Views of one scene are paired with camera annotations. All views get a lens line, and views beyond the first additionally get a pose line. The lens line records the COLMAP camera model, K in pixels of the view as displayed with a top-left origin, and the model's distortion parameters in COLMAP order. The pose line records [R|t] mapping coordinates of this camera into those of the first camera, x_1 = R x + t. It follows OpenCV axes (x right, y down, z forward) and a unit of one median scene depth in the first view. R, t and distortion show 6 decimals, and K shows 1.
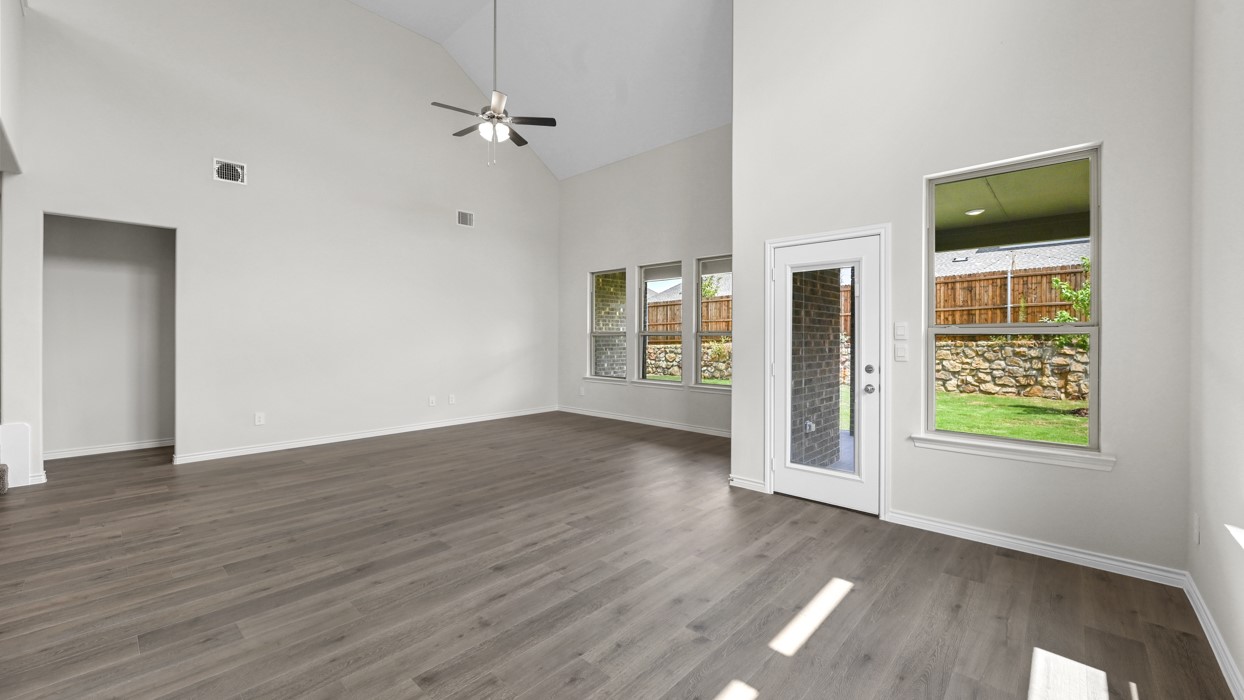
lens RADIAL K [[488.3, 0, 624.4], [0, 488.3, 340.1], [0, 0, 1]] dist [-0.002019, 0.000588]
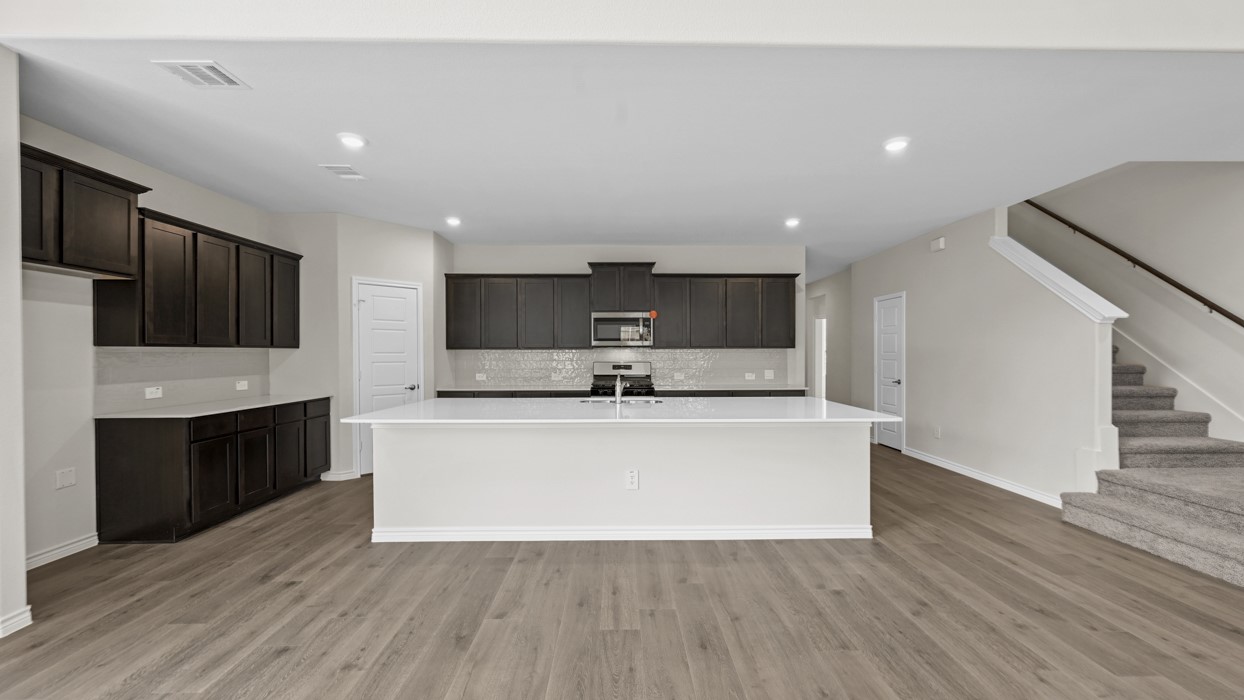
lens RADIAL K [[488.3, 0, 626.3], [0, 488.3, 358.9], [0, 0, 1]] dist [-0.002019, 0.000588]
pose [[-0.727933, 0.007119, -0.685612, -0.123435], [-0.002369, 0.999914, 0.012898, -0.002303], [0.685644, 0.011013, -0.727853, 0.417994]]
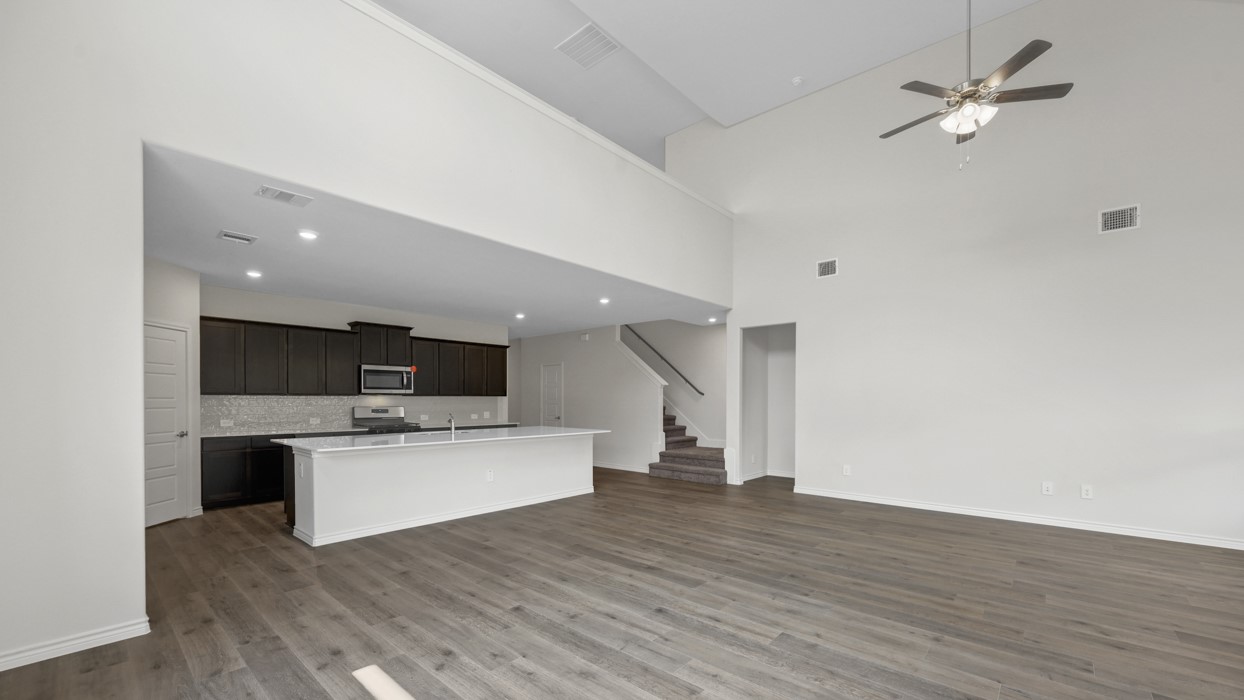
lens RADIAL K [[488.3, 0, 626.0], [0, 488.3, 403.1], [0, 0, 1]] dist [-0.002019, 0.000588]
pose [[0.016379, 0.005606, -0.999850, 0.280907], [-0.006822, 0.999962, 0.005495, -0.002391], [0.999843, 0.006731, 0.016417, 0.300685]]
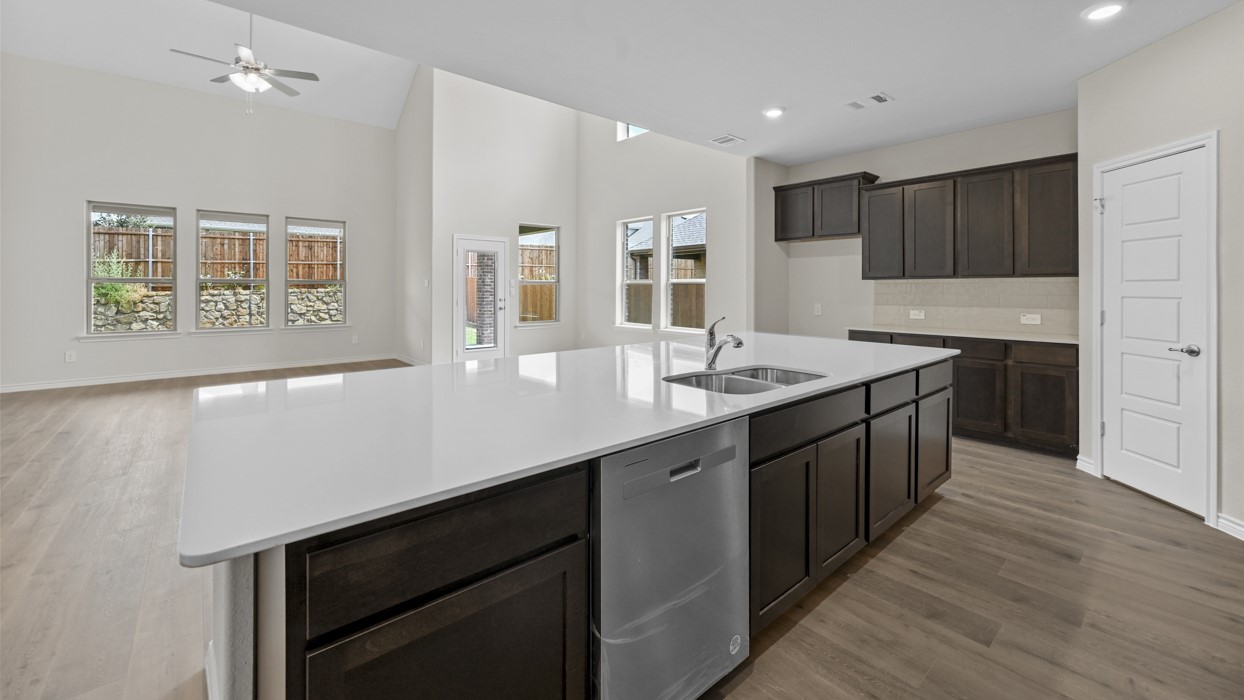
lens RADIAL K [[488.3, 0, 623.9], [0, 488.3, 288.6], [0, 0, 1]] dist [-0.002019, 0.000588]
pose [[0.114668, -0.002592, 0.993401, -0.738582], [0.002913, 0.999993, 0.002273, 0.002329], [-0.993400, 0.002633, 0.114674, 0.070184]]
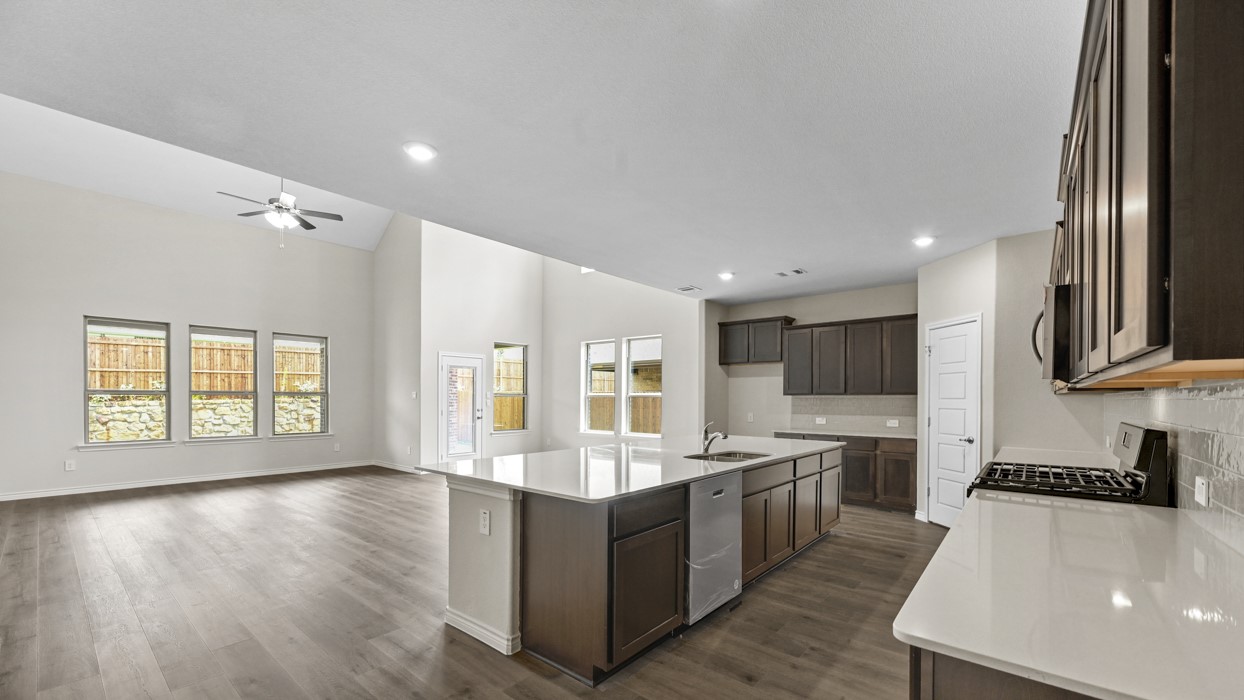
lens RADIAL K [[488.3, 0, 623.4], [0, 488.3, 403.3], [0, 0, 1]] dist [-0.002019, 0.000588]
pose [[-0.043304, -0.012311, 0.998986, -0.910489], [0.000235, 0.999924, 0.012333, -0.003359], [-0.999062, 0.000769, -0.043298, 0.149743]]
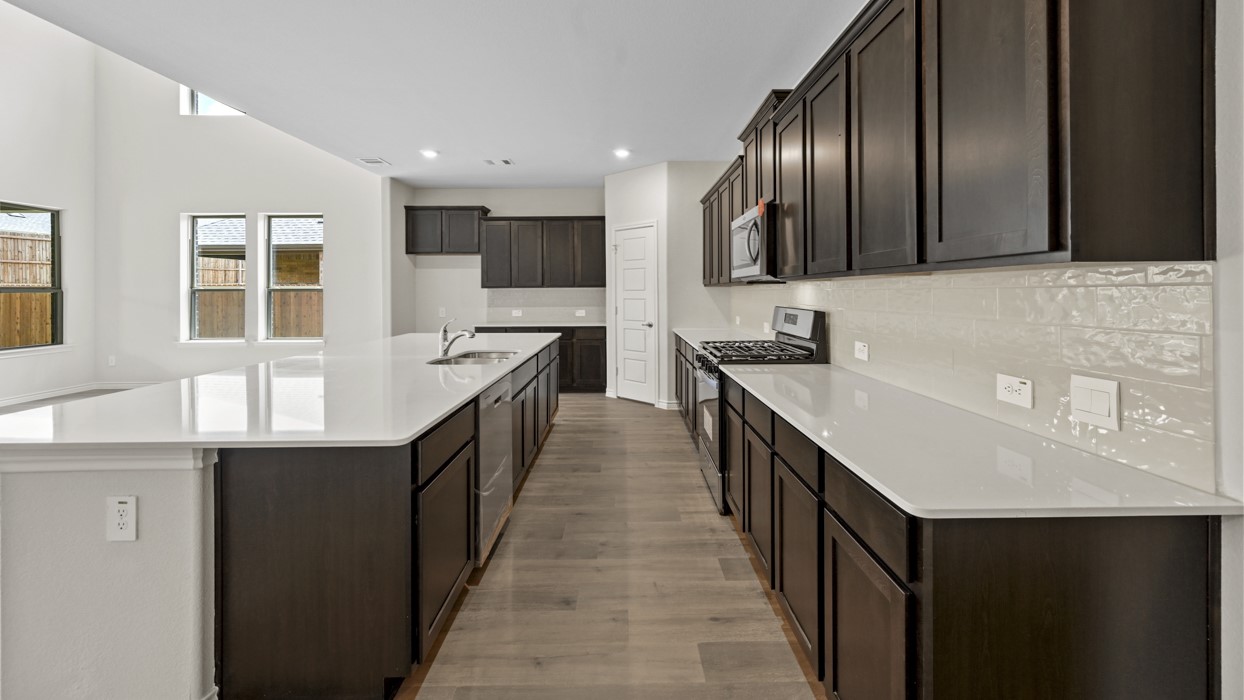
lens RADIAL K [[488.3, 0, 627.5], [0, 488.3, 294.7], [0, 0, 1]] dist [-0.002019, 0.000588]
pose [[-0.682581, -0.003771, 0.730800, -0.842069], [0.006605, 0.999914, 0.011328, -0.003641], [-0.730780, 0.012559, -0.682497, 0.211802]]
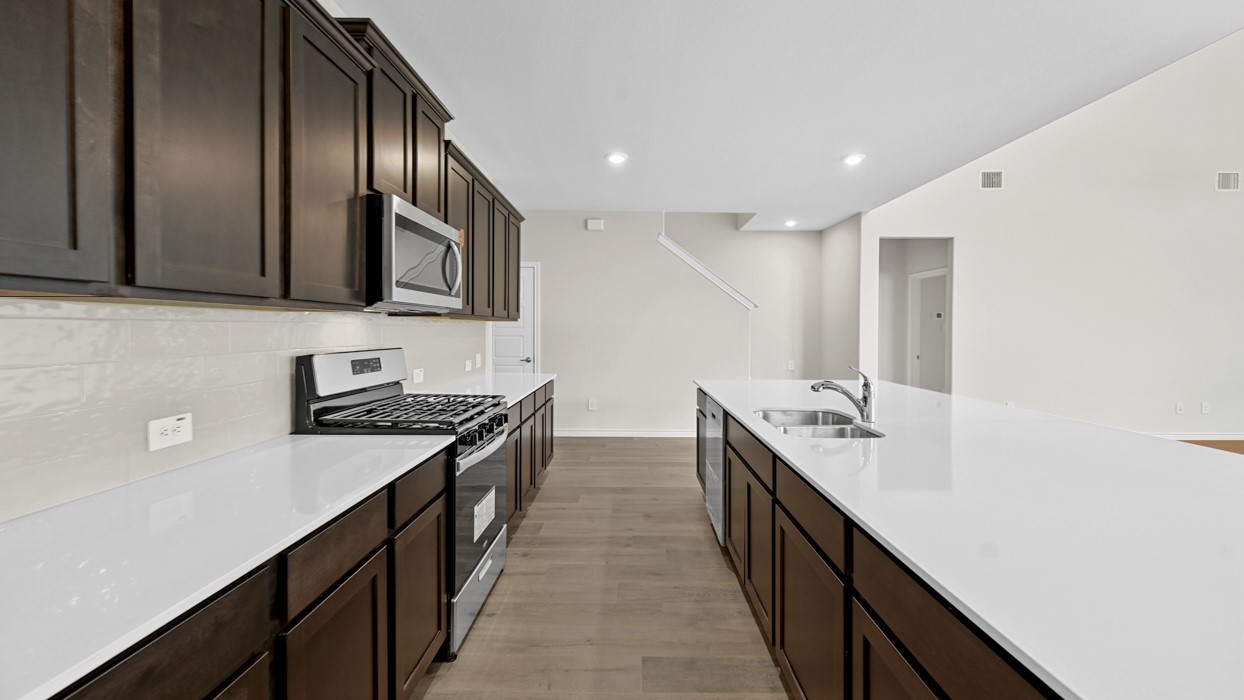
lens RADIAL K [[488.3, 0, 626.1], [0, 488.3, 335.4], [0, 0, 1]] dist [-0.002019, 0.000588]
pose [[0.667944, 0.010861, -0.744133, -0.347083], [-0.006966, 0.999941, 0.008341, 0.000485], [0.744179, -0.000388, 0.667980, -0.222501]]
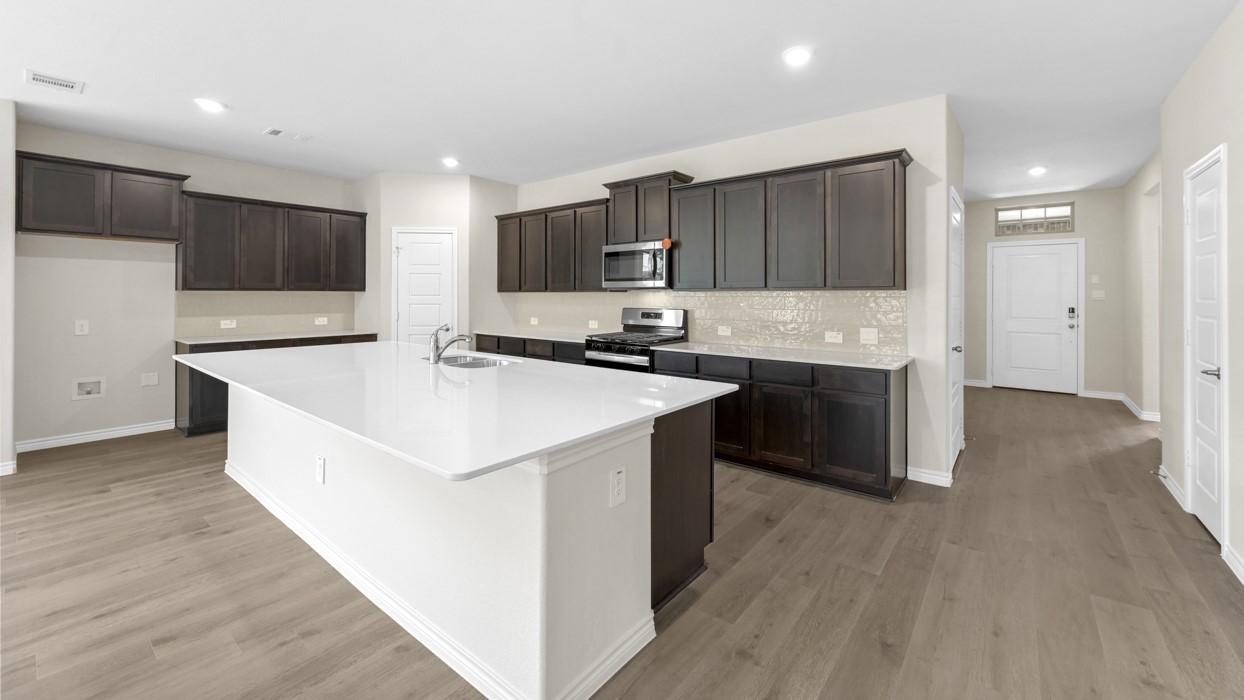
lens RADIAL K [[488.3, 0, 623.1], [0, 488.3, 296.1], [0, 0, 1]] dist [-0.002019, 0.000588]
pose [[-0.998267, -0.004591, -0.058675, -0.578909], [-0.004878, 0.999977, 0.004745, -0.005192], [0.058652, 0.005023, -0.998266, 0.436148]]
